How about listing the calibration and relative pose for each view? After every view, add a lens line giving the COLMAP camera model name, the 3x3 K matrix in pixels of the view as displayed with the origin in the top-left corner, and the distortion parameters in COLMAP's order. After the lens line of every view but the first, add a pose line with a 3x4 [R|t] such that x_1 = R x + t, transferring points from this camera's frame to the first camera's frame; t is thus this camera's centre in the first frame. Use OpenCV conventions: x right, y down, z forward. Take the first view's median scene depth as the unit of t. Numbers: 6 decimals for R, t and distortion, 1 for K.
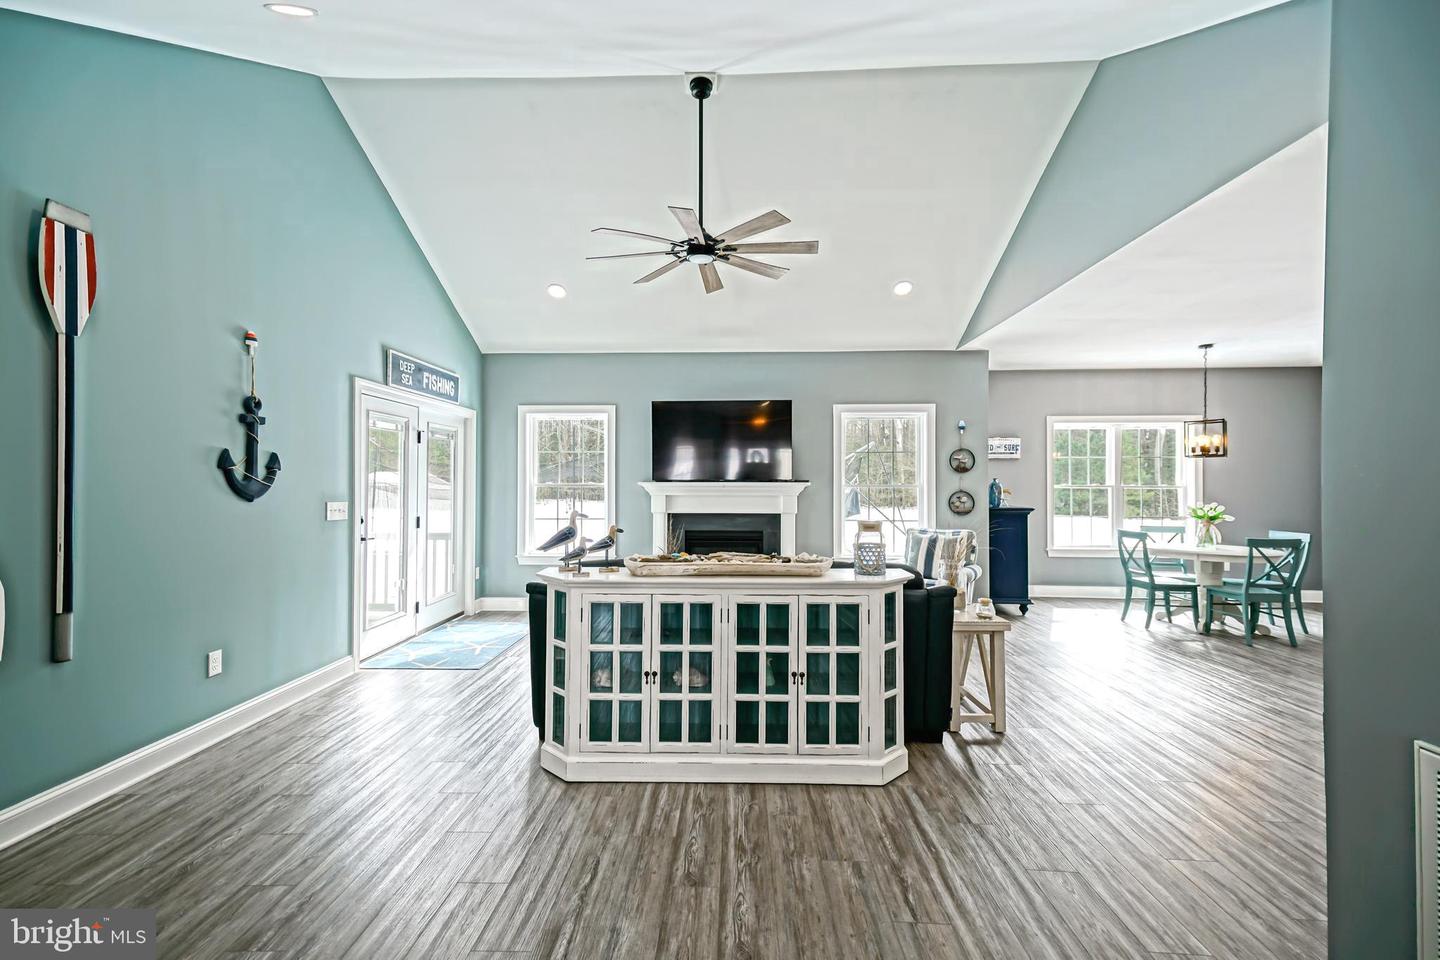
lens RADIAL K [[635.6, 0, 710.6], [0, 635.6, 480.7], [0, 0, 1]] dist [0.043876, 0.000283]
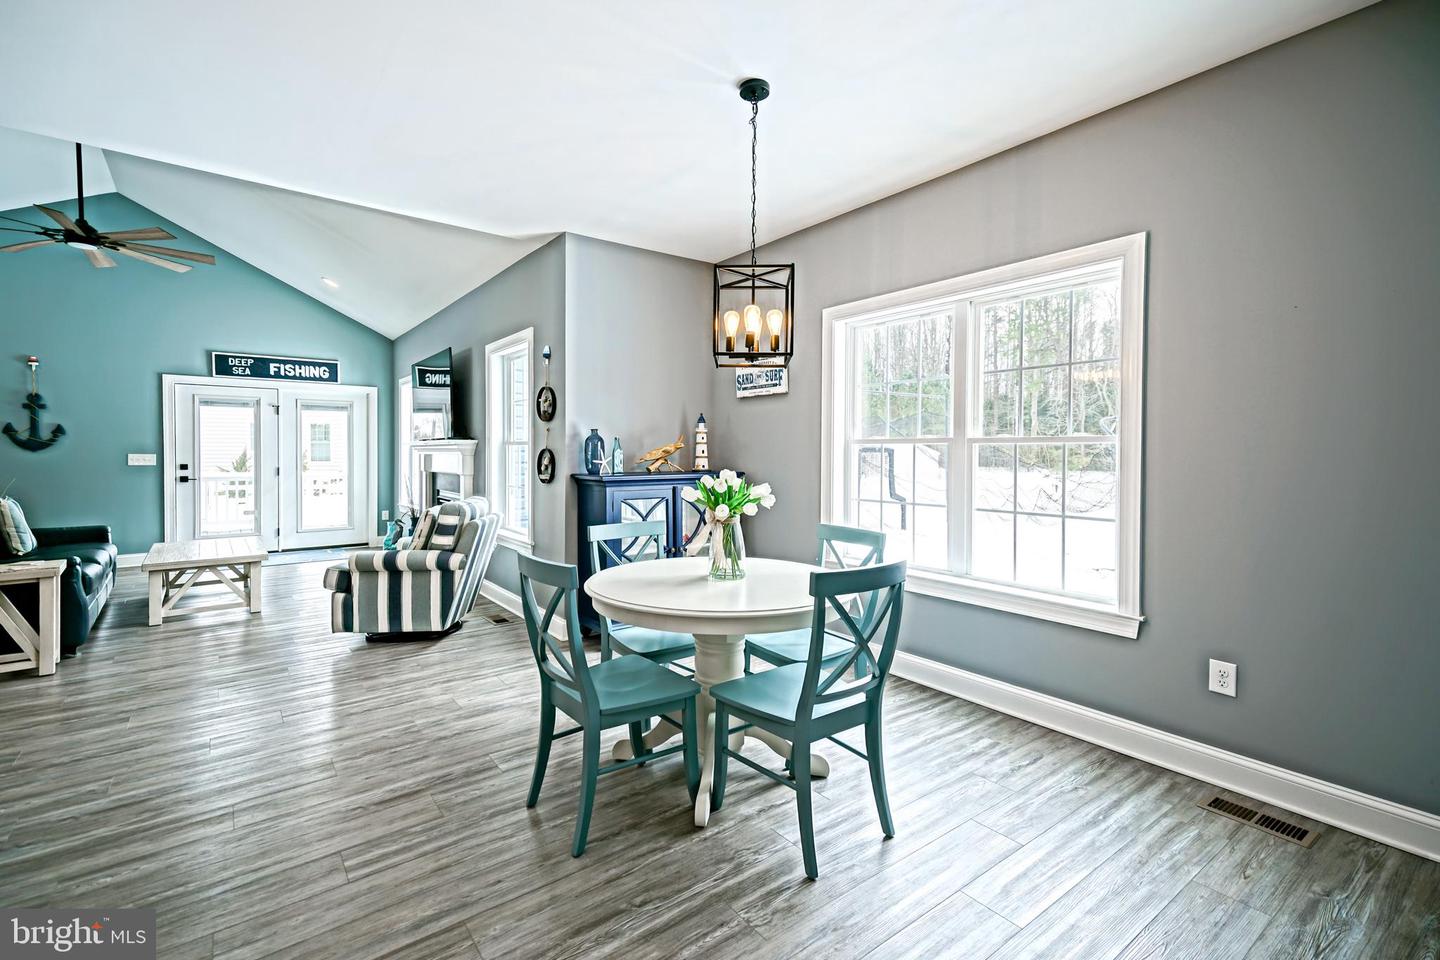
lens RADIAL K [[635.6, 0, 715.5], [0, 635.6, 458.1], [0, 0, 1]] dist [0.043876, 0.000283]
pose [[0.639988, 0.005223, -0.768367, 1.055185], [0.005791, 0.999916, 0.011621, 0.020877], [0.768363, -0.011887, 0.639903, 0.706717]]
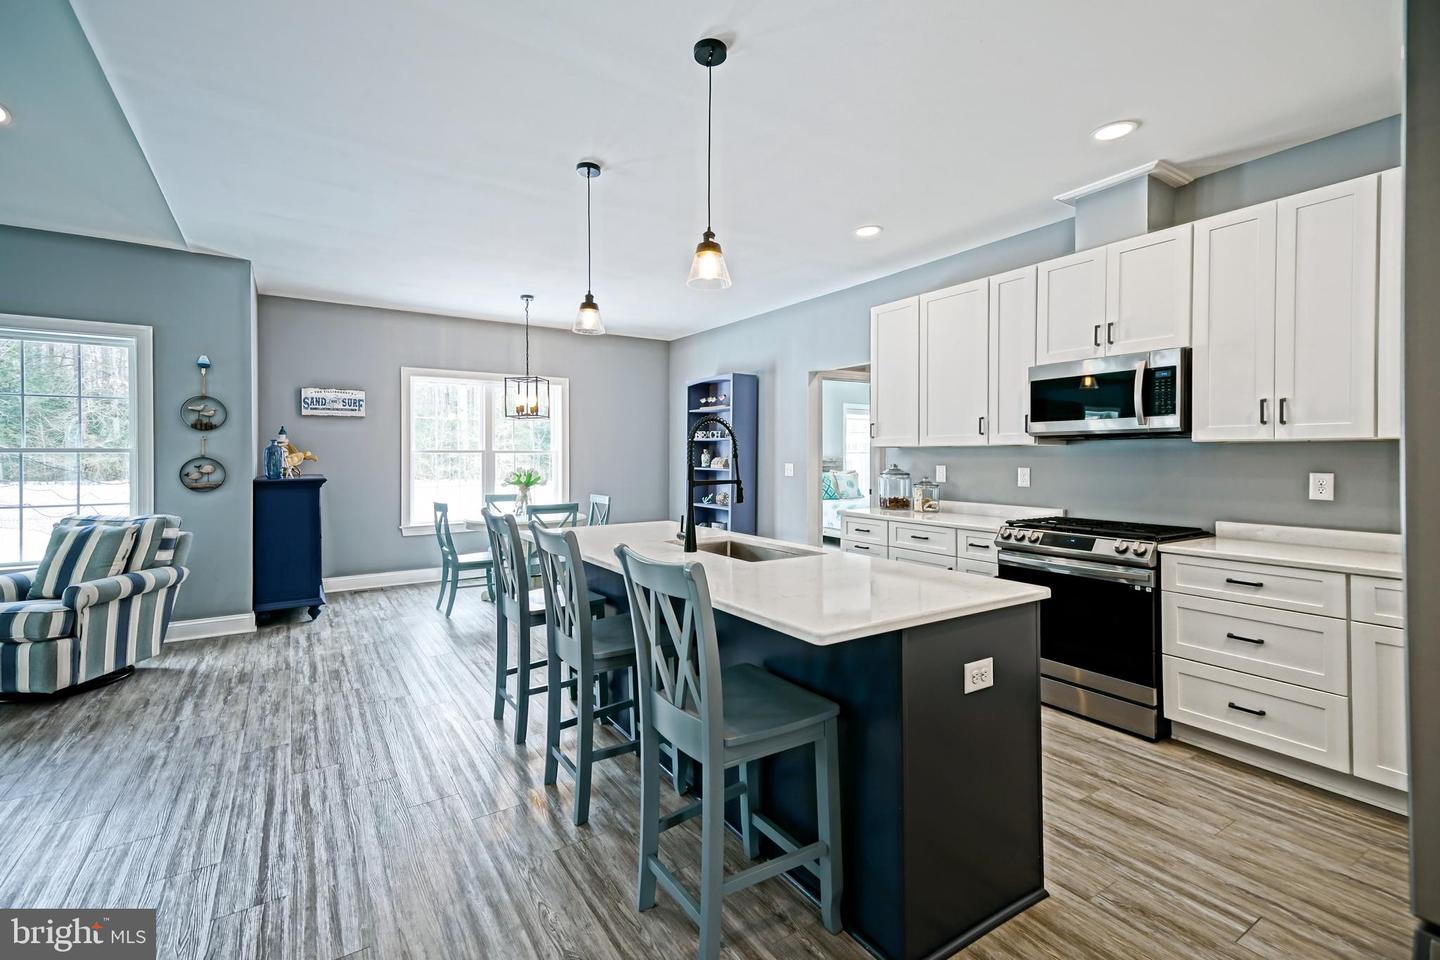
lens RADIAL K [[635.6, 0, 702.4], [0, 635.6, 455.1], [0, 0, 1]] dist [0.043876, 0.000283]
pose [[0.809120, -0.004574, 0.587625, 0.419376], [-0.003573, 0.999913, 0.012703, 0.003049], [-0.587632, -0.012378, 0.809034, 0.110782]]
